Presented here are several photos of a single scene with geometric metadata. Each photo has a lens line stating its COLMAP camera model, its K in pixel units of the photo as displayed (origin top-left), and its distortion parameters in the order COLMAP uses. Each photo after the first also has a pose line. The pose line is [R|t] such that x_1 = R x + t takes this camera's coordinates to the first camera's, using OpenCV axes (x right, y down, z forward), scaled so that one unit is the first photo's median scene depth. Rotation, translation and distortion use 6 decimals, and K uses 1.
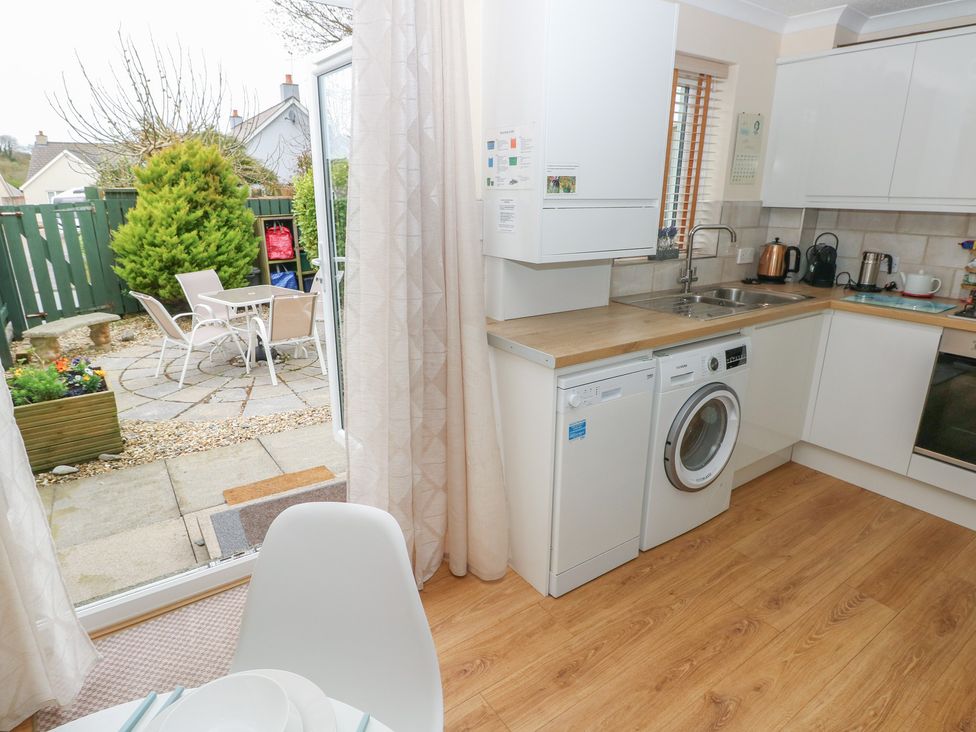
lens RADIAL K [[564.7, 0, 502.9], [0, 564.7, 367.4], [0, 0, 1]] dist [-0.000026, -0.014274]
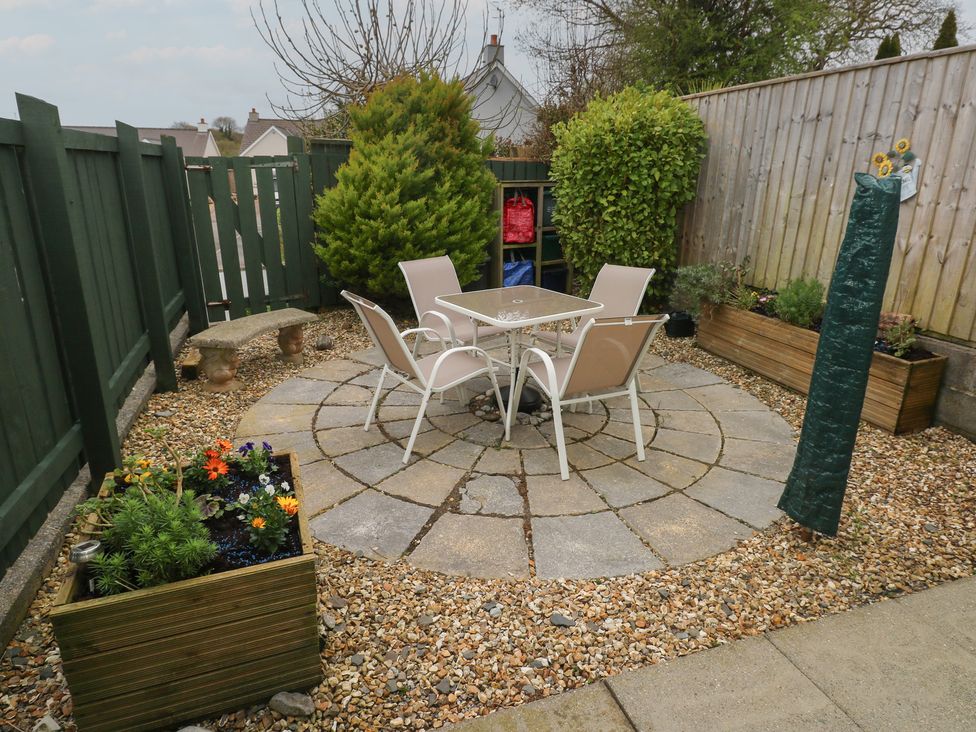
lens RADIAL K [[551.4, 0, 489.5], [0, 551.4, 357.0], [0, 0, 1]] dist [-0.001701, -0.000875]
pose [[0.960905, 0.095768, -0.259790, -0.238103], [-0.092330, 0.995404, 0.025435, -0.063467], [0.261031, -0.000454, 0.965330, 0.321156]]
